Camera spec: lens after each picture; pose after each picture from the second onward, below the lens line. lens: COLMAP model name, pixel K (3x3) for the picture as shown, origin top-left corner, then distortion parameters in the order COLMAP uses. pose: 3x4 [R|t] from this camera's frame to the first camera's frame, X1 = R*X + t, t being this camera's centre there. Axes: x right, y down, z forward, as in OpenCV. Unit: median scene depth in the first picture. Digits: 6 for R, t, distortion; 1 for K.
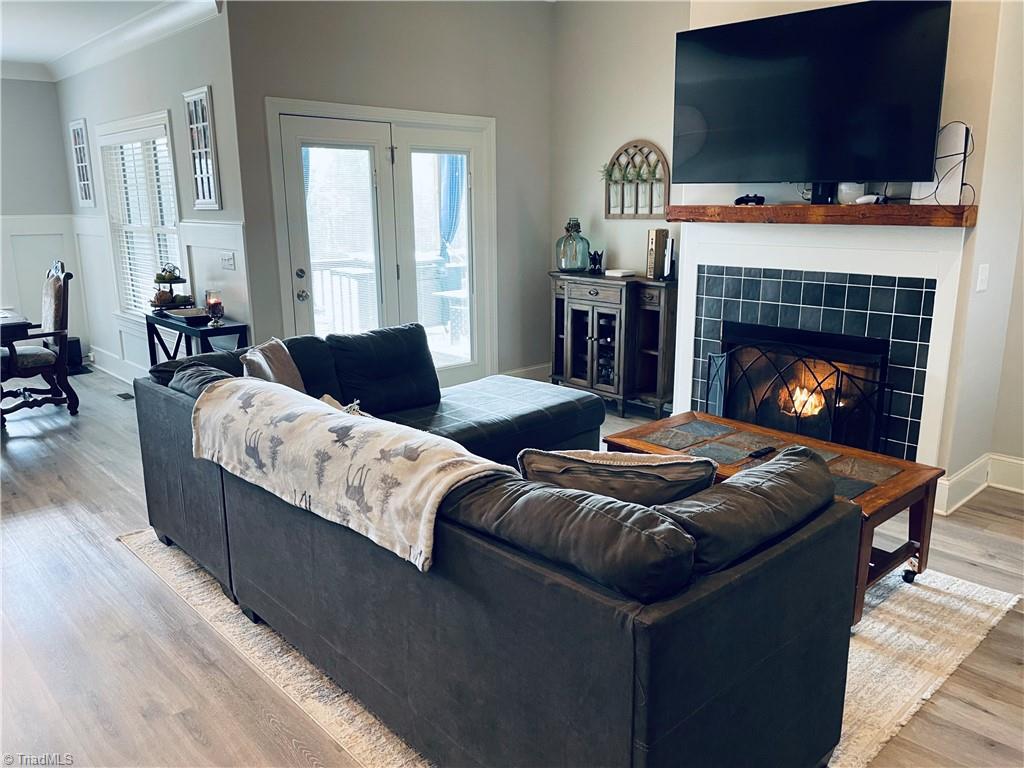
lens RADIAL K [[785.3, 0, 516.5], [0, 785.3, 375.0], [0, 0, 1]] dist [0.054029, -0.058543]
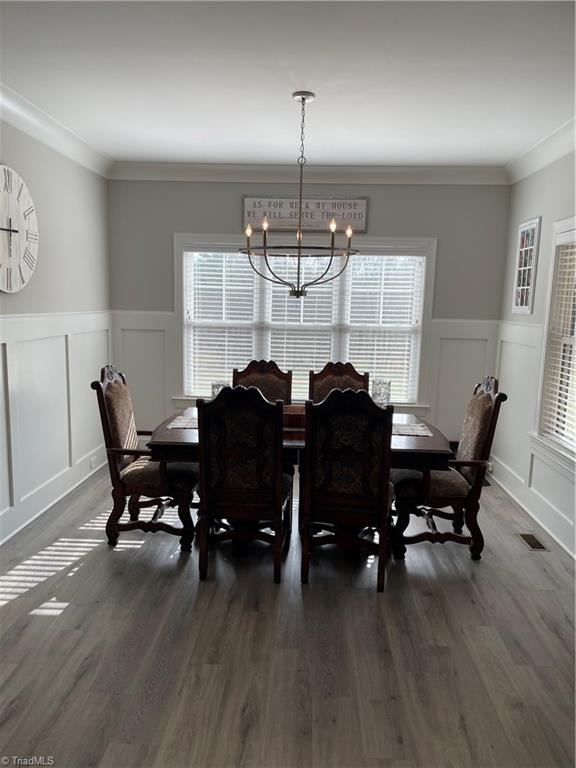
lens RADIAL K [[589.0, 0, 290.3], [0, 589.0, 385.3], [0, 0, 1]] dist [0.054029, -0.058543]
pose [[0.707402, 0.124634, -0.695736, -0.248509], [-0.182526, 0.983155, -0.009465, -0.077079], [0.682837, 0.133686, 0.718235, 0.345737]]
